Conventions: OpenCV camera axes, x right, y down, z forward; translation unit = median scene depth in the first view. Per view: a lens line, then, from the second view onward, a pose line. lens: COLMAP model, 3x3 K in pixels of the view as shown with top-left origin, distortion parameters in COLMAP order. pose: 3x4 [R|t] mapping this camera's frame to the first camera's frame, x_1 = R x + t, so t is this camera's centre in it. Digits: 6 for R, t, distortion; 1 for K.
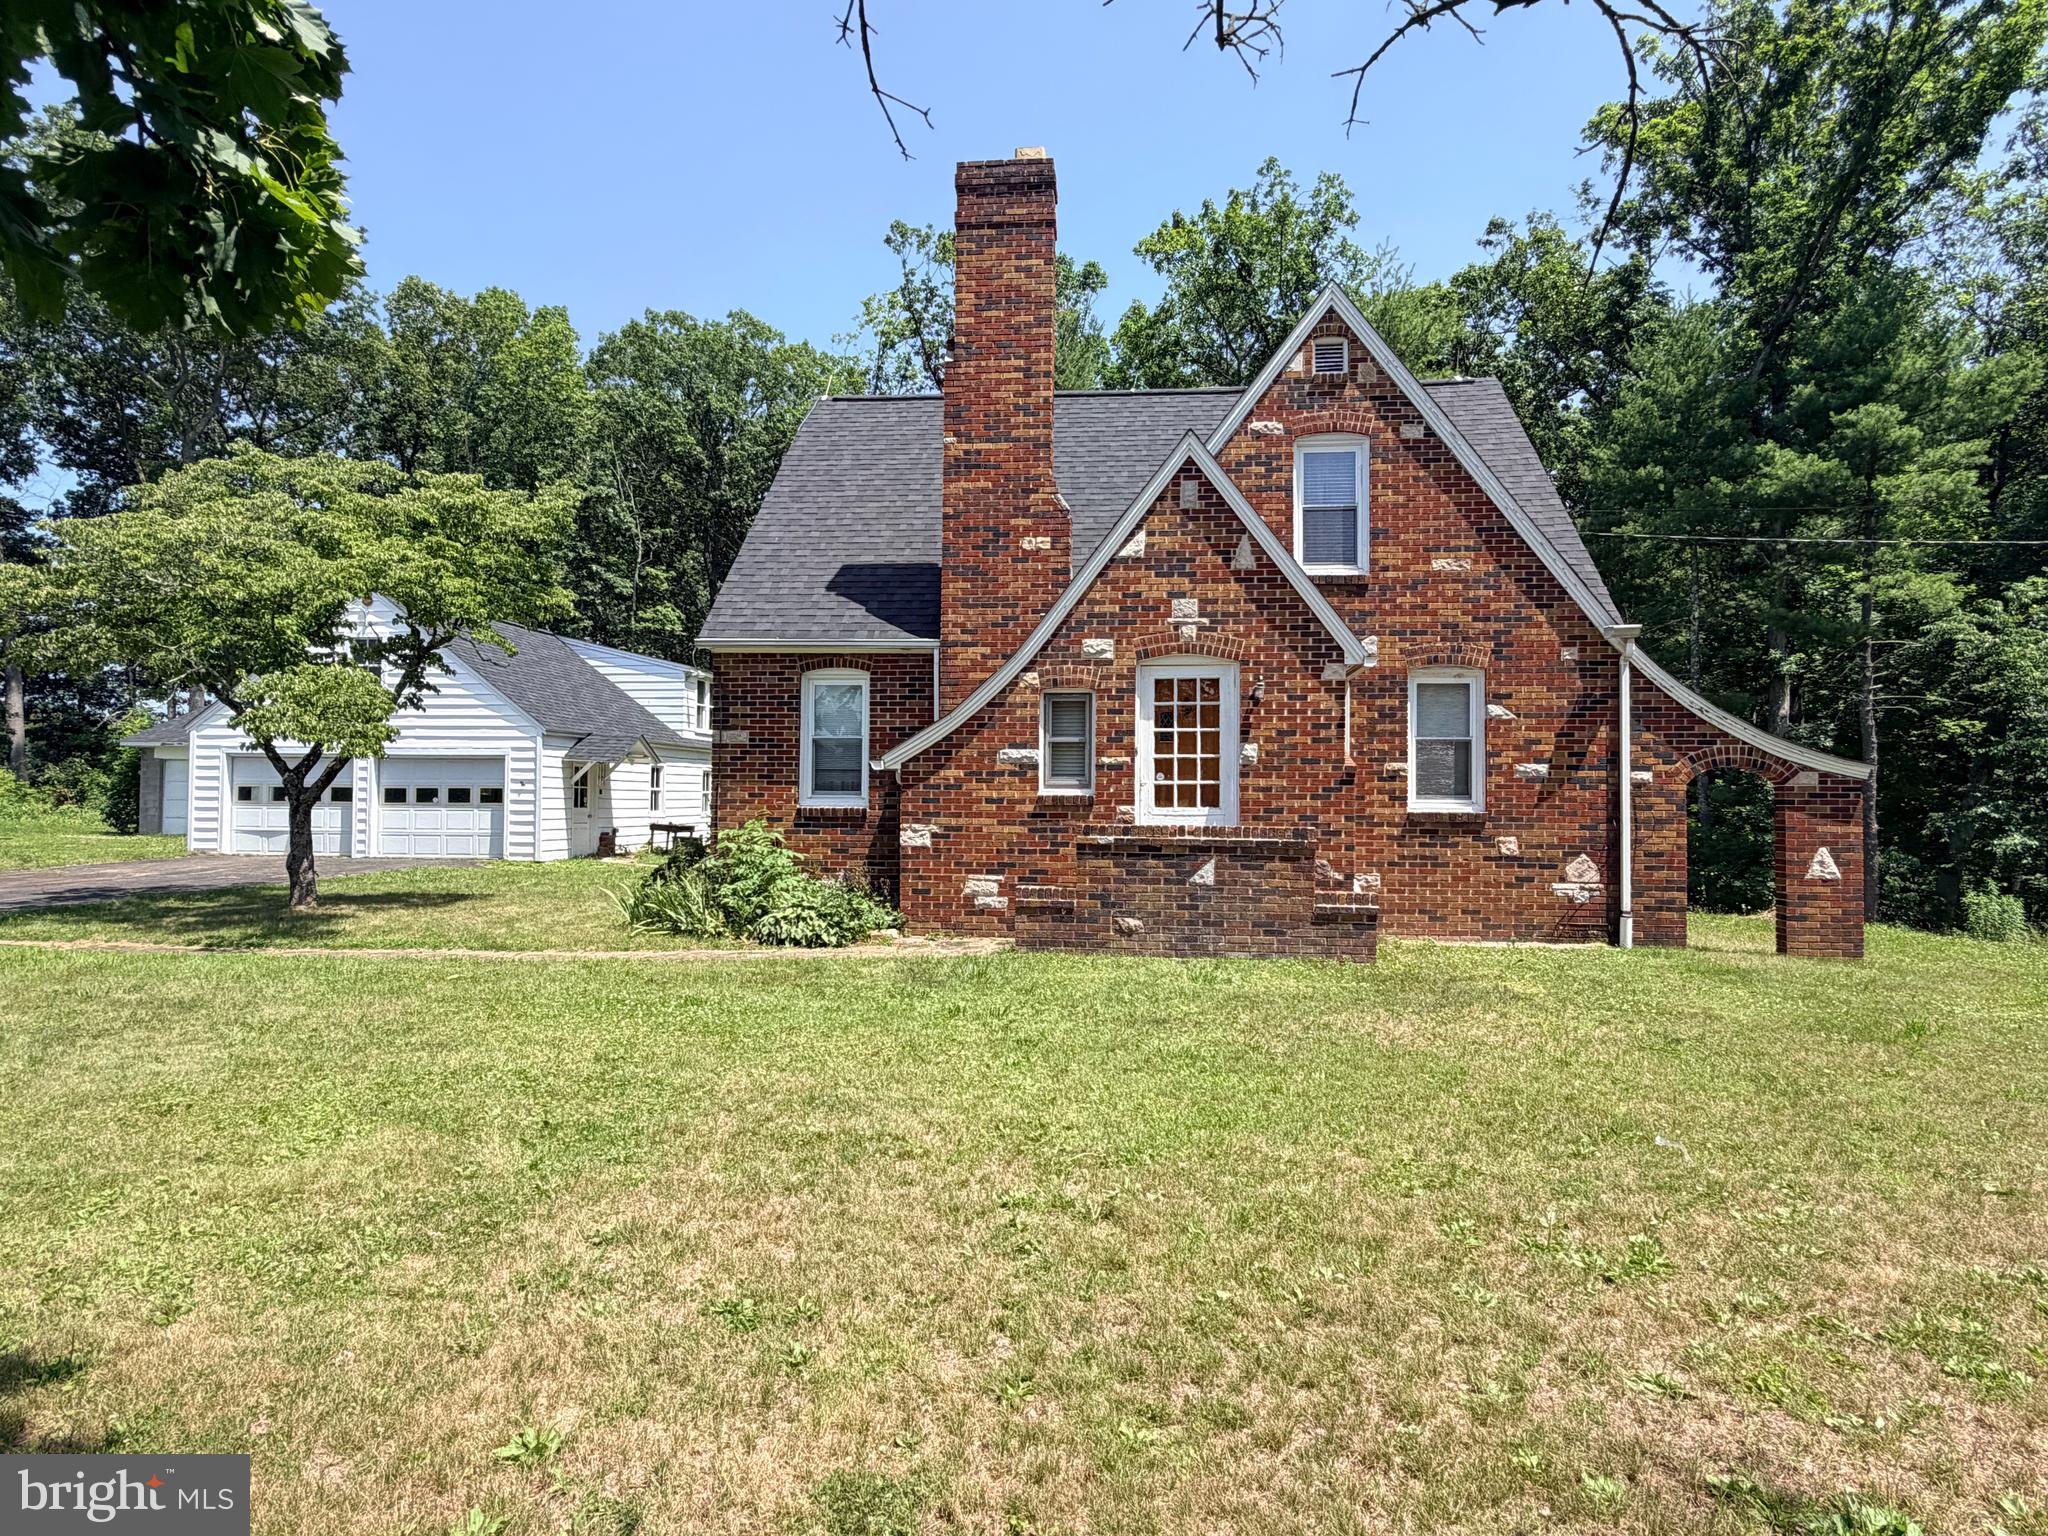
lens RADIAL K [[1137.5, 0, 1024.0], [0, 1137.5, 768.0], [0, 0, 1]] dist [0.001405, 0.000837]
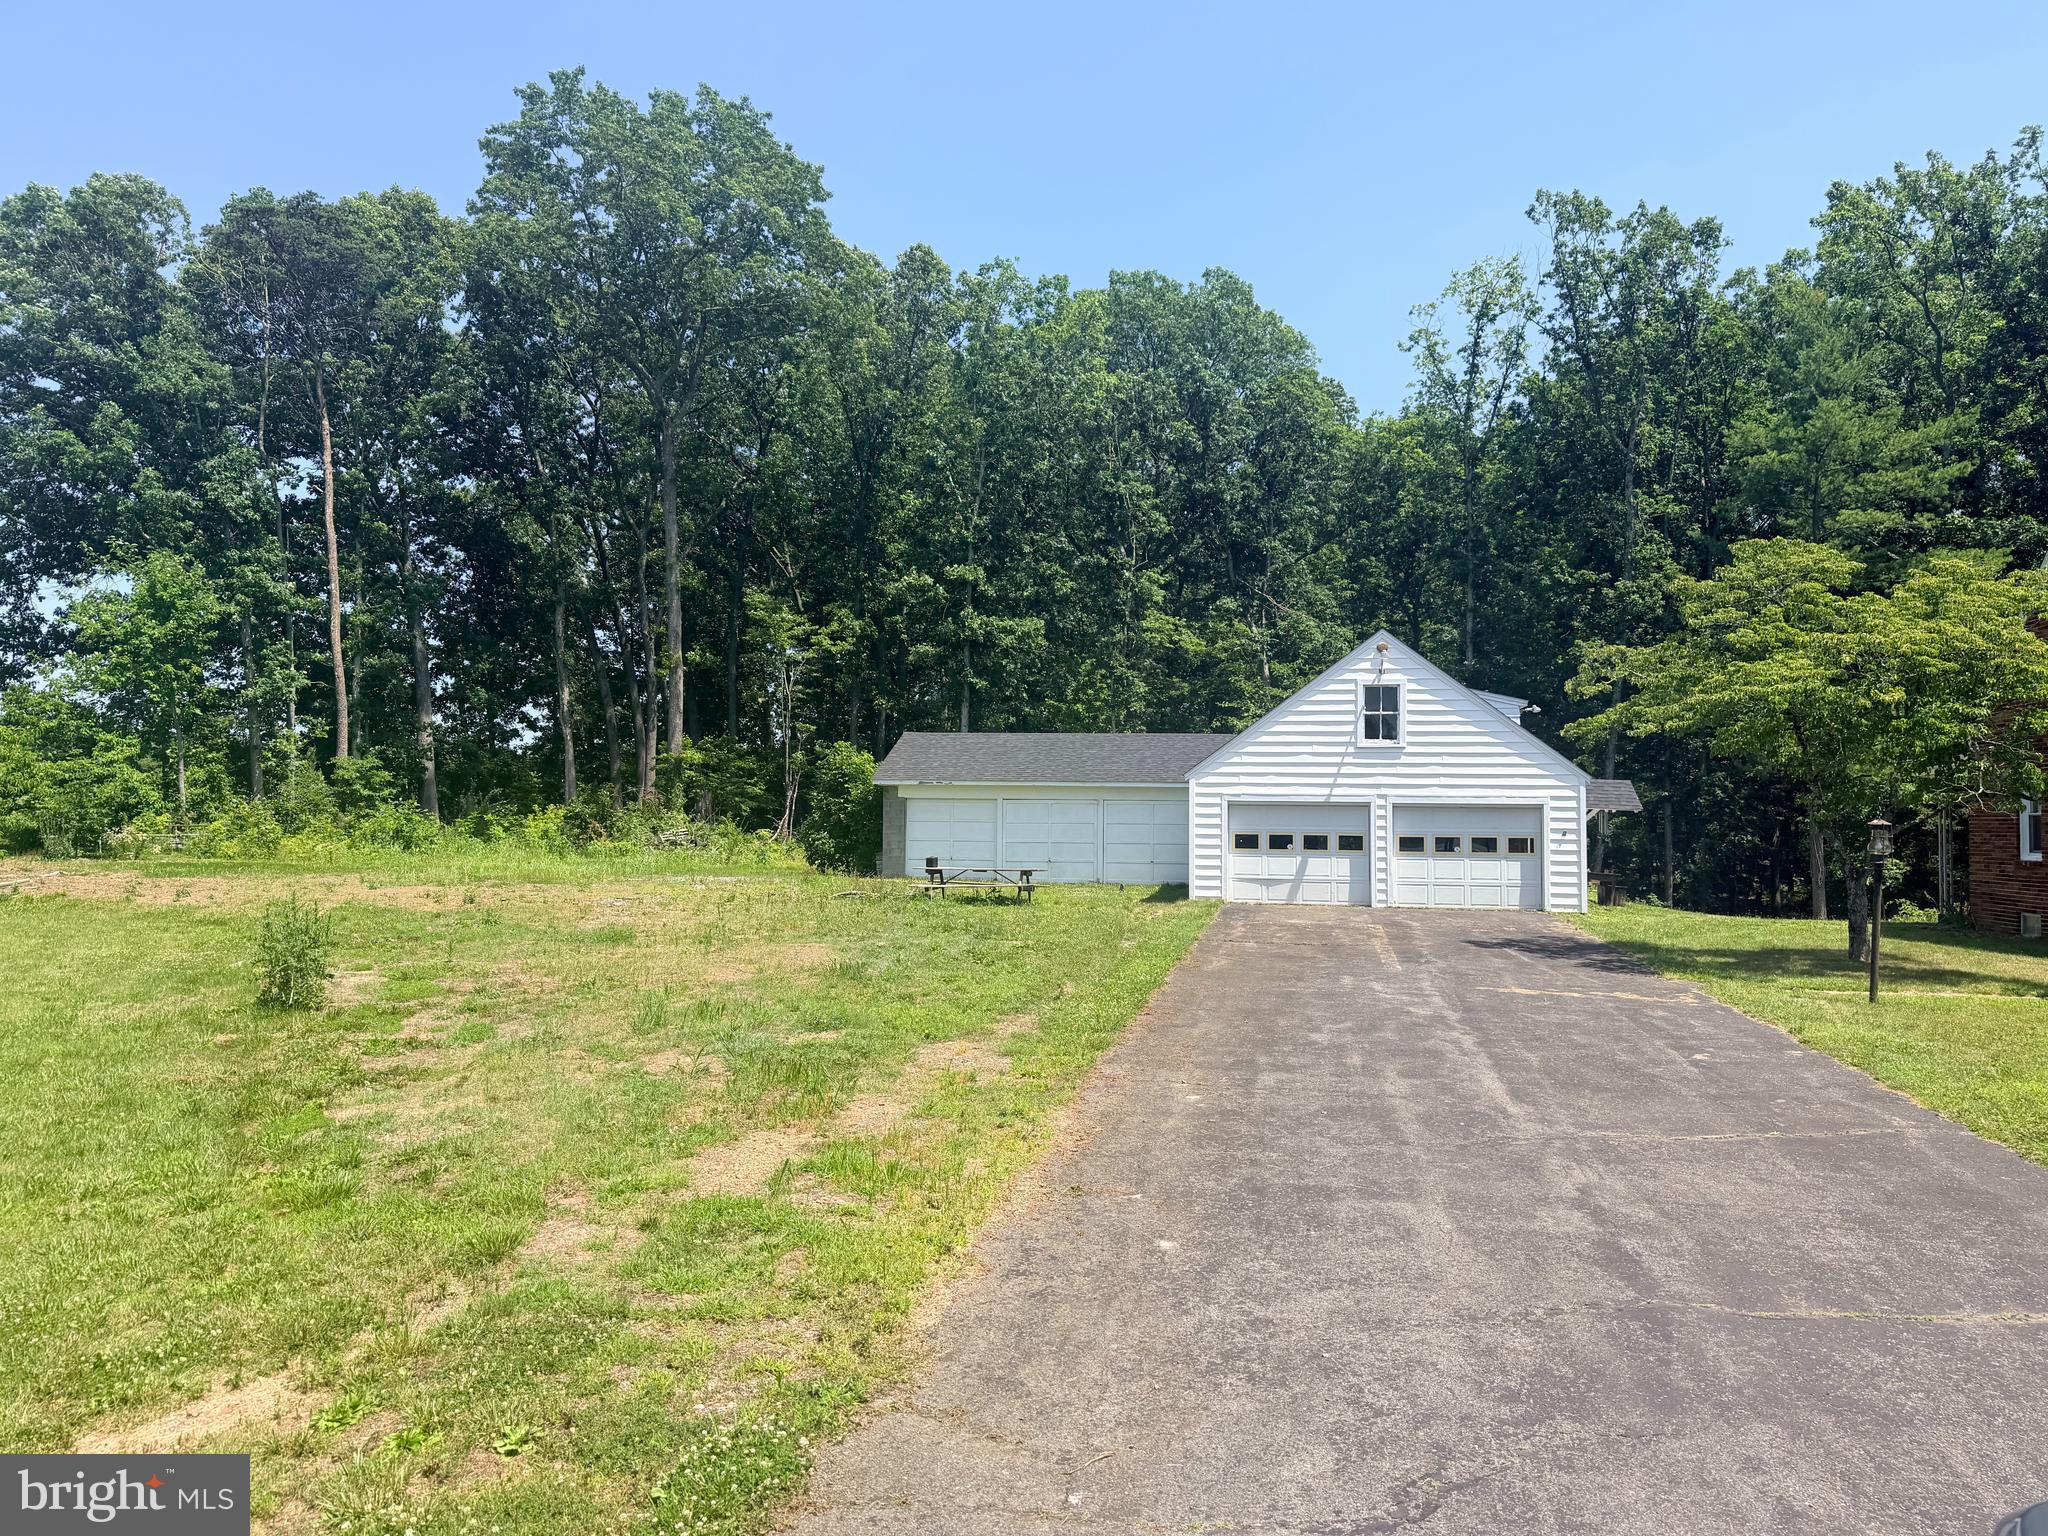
lens RADIAL K [[1438.6, 0, 999.5], [0, 1438.6, 764.3], [0, 0, 1]] dist [0.077336, -0.120636]
pose [[0.998293, -0.000686, -0.058406, -1.561469], [0.000156, 0.999959, -0.009088, -0.063550], [0.058410, 0.009064, 0.998252, -0.512696]]
